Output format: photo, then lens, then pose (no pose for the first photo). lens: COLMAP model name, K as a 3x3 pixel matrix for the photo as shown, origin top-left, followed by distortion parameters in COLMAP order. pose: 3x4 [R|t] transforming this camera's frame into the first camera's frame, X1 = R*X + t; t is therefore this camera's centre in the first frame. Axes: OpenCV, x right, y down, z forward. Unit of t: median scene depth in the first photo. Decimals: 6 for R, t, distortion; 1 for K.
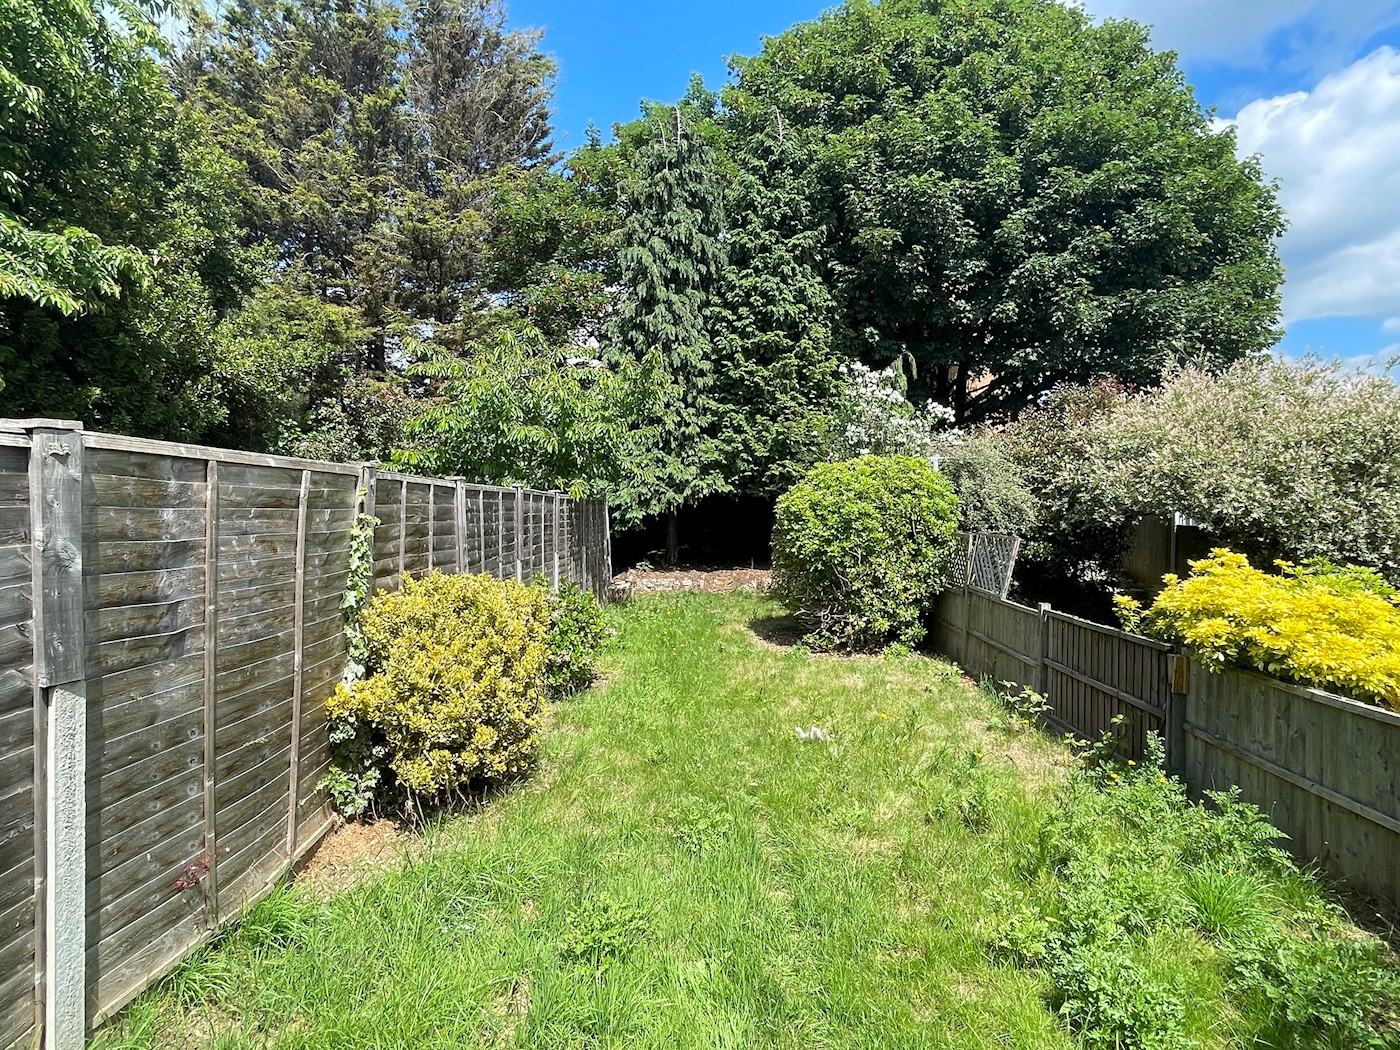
lens RADIAL K [[784.7, 0, 700.0], [0, 784.7, 525.0], [0, 0, 1]] dist [0.003590, 0.000304]
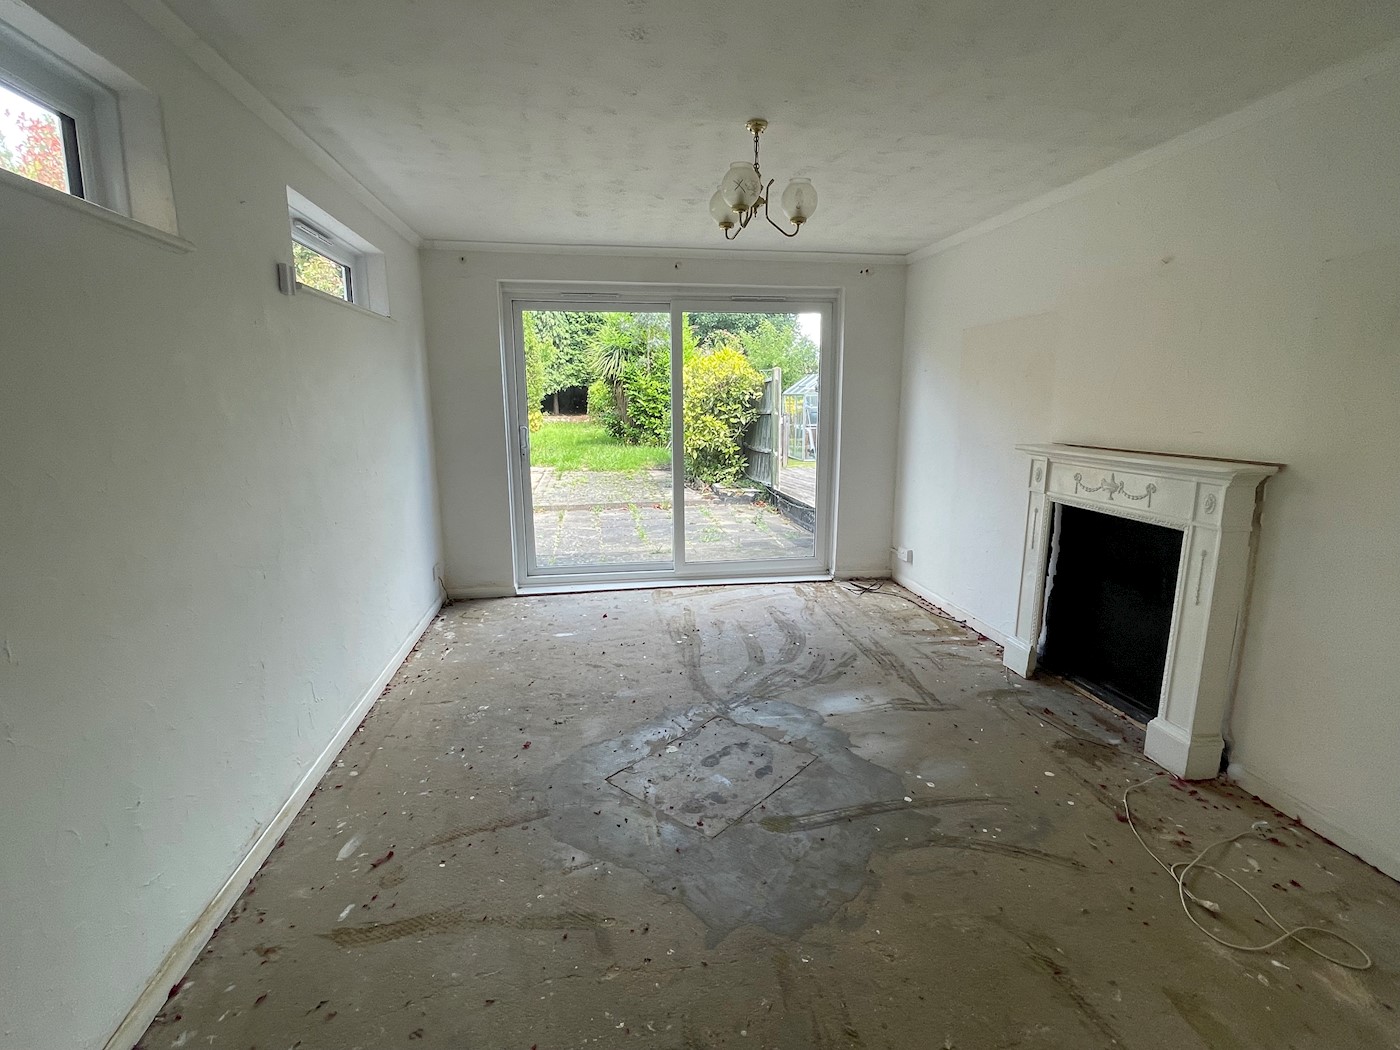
lens RADIAL K [[663.5, 0, 700.0], [0, 663.5, 525.0], [0, 0, 1]] dist [0.000519, 0.000008]
pose [[0.983421, -0.035817, 0.177766, 0.027636], [0.005196, 0.985463, 0.169811, 0.043826], [-0.181264, -0.166072, 0.969311, -1.306128]]
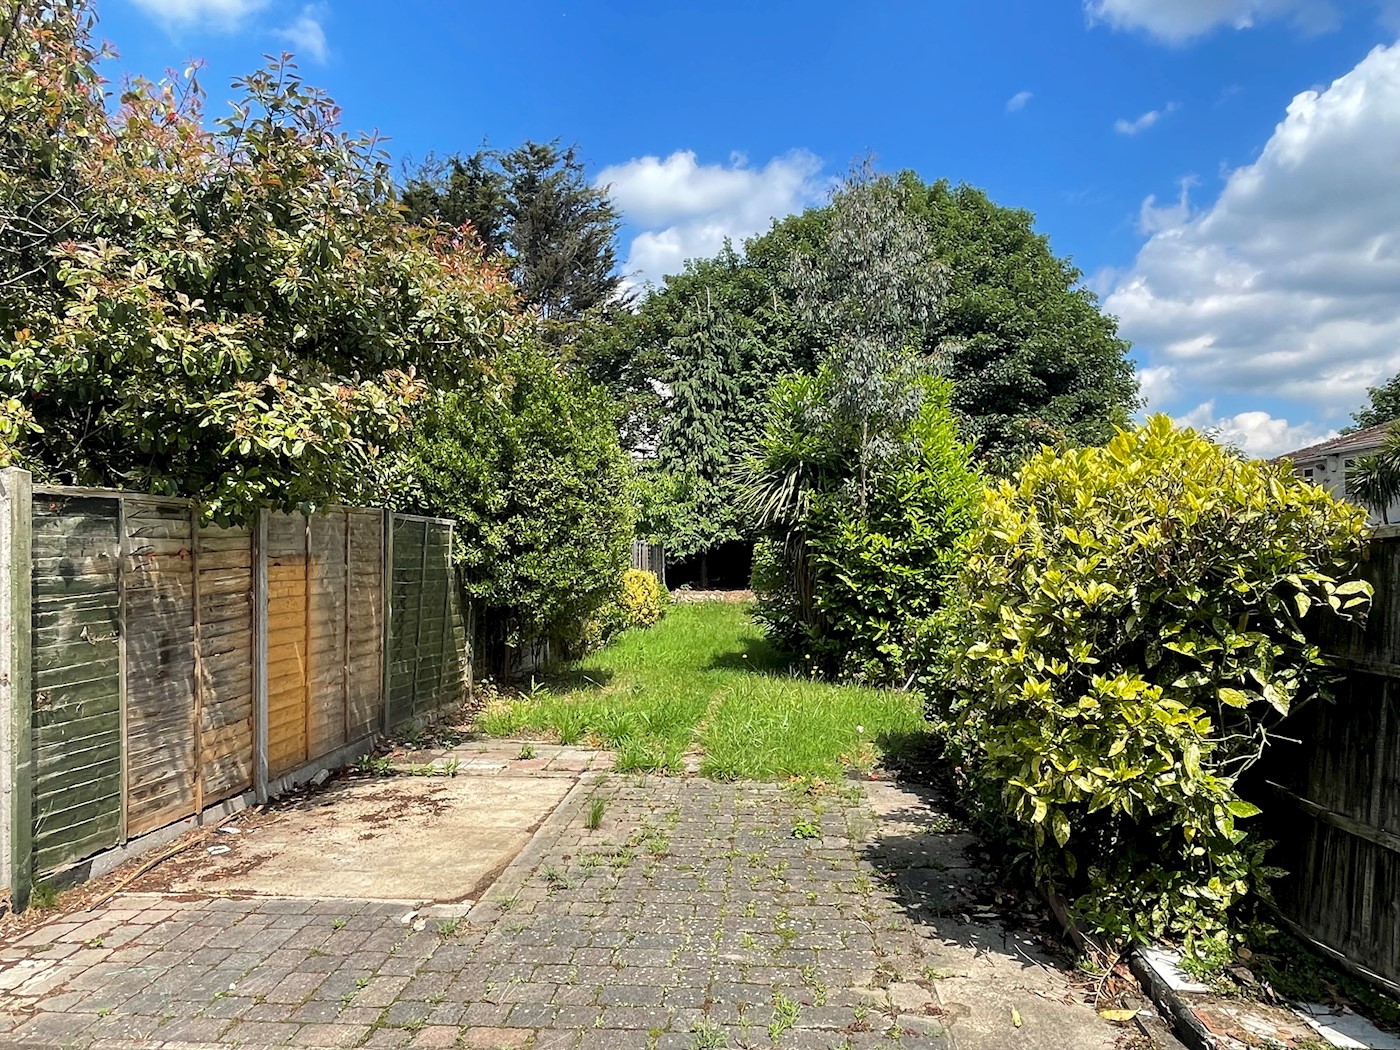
lens RADIAL K [[996.8, 0, 700.0], [0, 996.8, 525.0], [0, 0, 1]] dist [0.001658, -0.004710]
pose [[0.998706, -0.001129, -0.050838, 0.058745], [-0.001443, 0.998721, -0.050535, 0.029106], [0.050830, 0.050543, 0.997428, -0.988115]]
